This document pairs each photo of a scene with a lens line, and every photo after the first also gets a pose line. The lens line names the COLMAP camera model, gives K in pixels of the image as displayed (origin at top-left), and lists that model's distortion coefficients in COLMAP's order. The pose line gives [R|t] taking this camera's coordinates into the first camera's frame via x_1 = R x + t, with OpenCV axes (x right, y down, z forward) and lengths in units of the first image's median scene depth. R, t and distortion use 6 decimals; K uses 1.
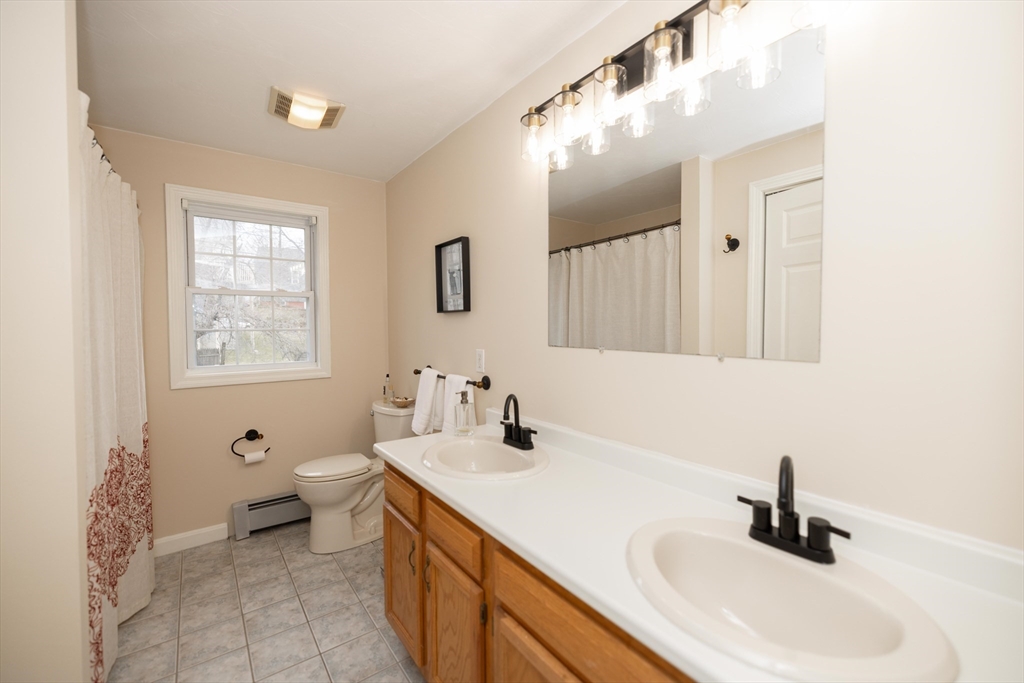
lens RADIAL K [[424.6, 0, 506.3], [0, 424.6, 339.6], [0, 0, 1]] dist [0.003099, -0.000487]
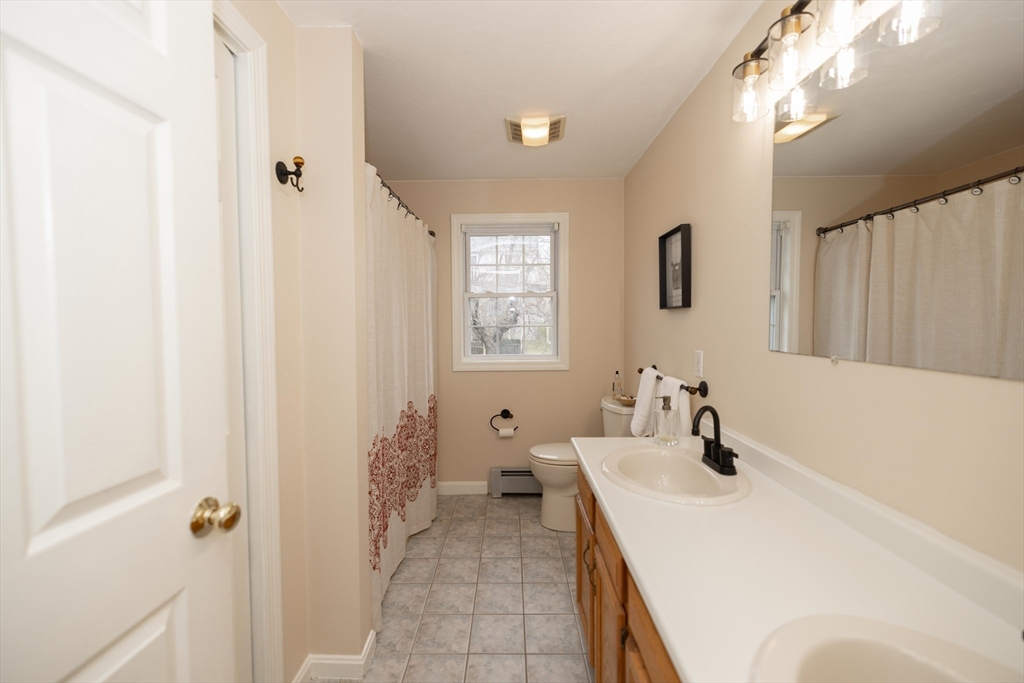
lens RADIAL K [[424.6, 0, 508.5], [0, 424.6, 340.8], [0, 0, 1]] dist [0.003099, -0.000487]
pose [[0.798791, 0.026532, -0.601024, 0.153137], [-0.016373, 0.999616, 0.022366, -0.010813], [0.601386, -0.008026, 0.798918, 0.061907]]
